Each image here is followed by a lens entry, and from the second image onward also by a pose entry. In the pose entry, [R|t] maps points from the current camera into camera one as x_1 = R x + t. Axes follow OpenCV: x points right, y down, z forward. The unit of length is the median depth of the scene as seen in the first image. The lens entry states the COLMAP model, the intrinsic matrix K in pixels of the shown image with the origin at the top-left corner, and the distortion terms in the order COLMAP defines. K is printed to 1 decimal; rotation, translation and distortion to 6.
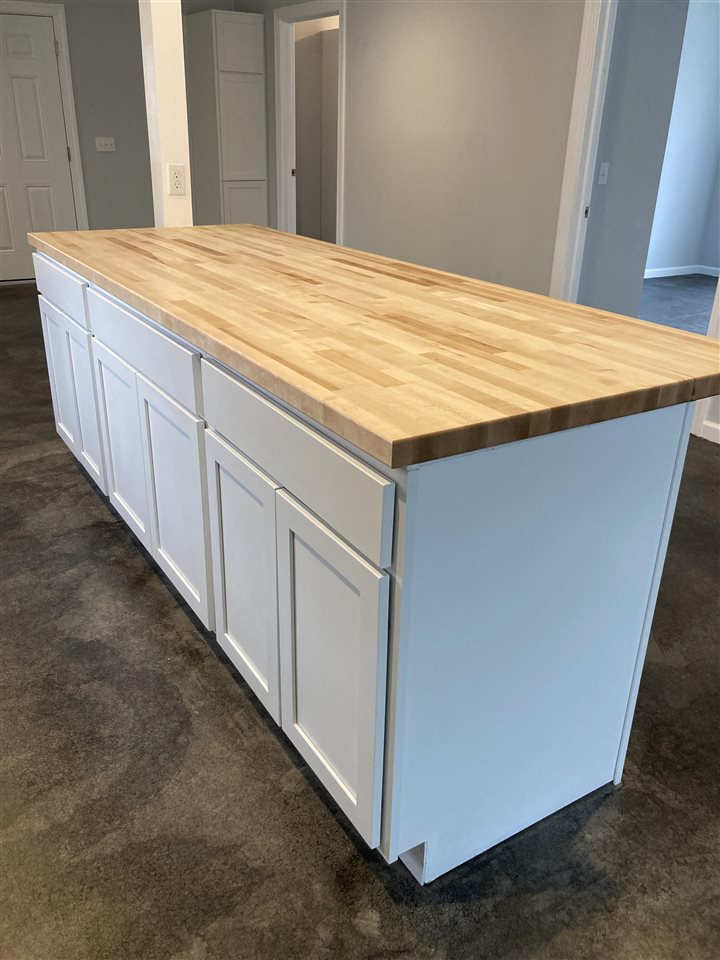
lens RADIAL K [[793.5, 0, 360.7], [0, 793.5, 481.9], [0, 0, 1]] dist [0.053464, -0.045598]
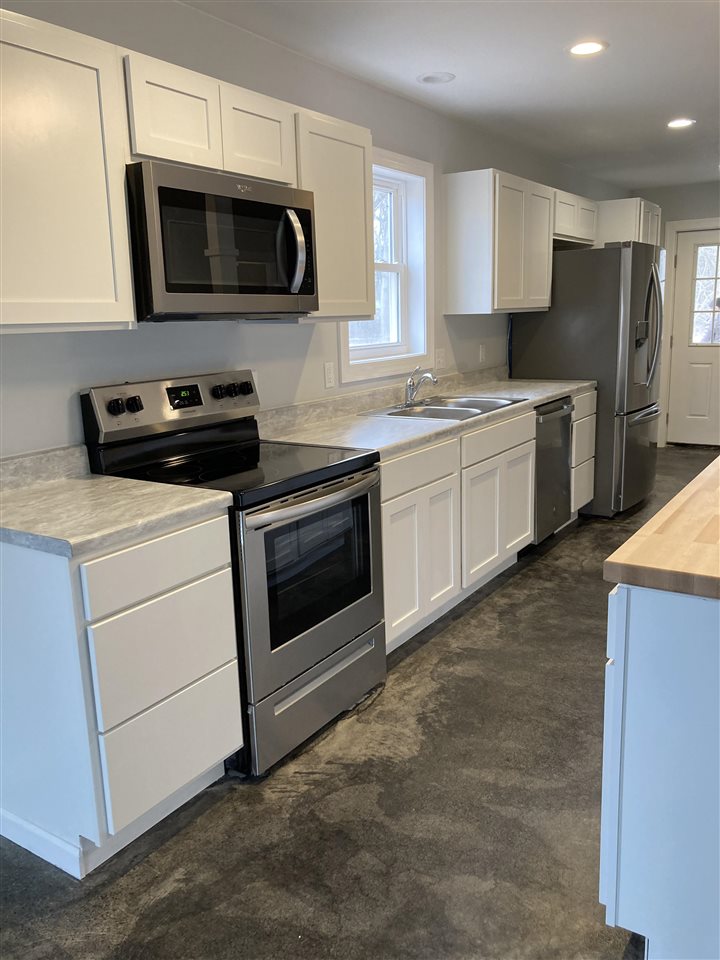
lens RADIAL K [[793.5, 0, 367.5], [0, 793.5, 482.8], [0, 0, 1]] dist [0.053464, -0.045598]
pose [[0.435066, 0.167715, -0.884641, 0.761536], [-0.338969, 0.940726, 0.011643, -0.037030], [0.834157, 0.294800, 0.466128, -0.056738]]
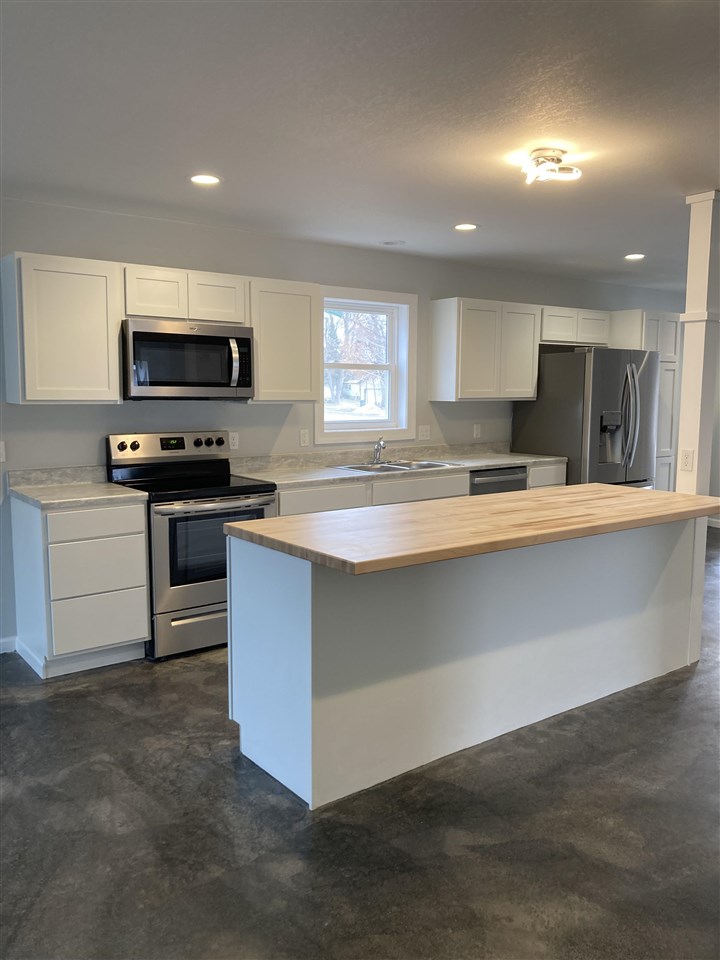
lens RADIAL K [[793.5, 0, 357.7], [0, 793.5, 479.0], [0, 0, 1]] dist [0.053464, -0.045598]
pose [[0.085223, 0.099821, -0.991349, 2.068603], [-0.407859, 0.911283, 0.056697, -0.395589], [0.909059, 0.399499, 0.118375, 0.709548]]
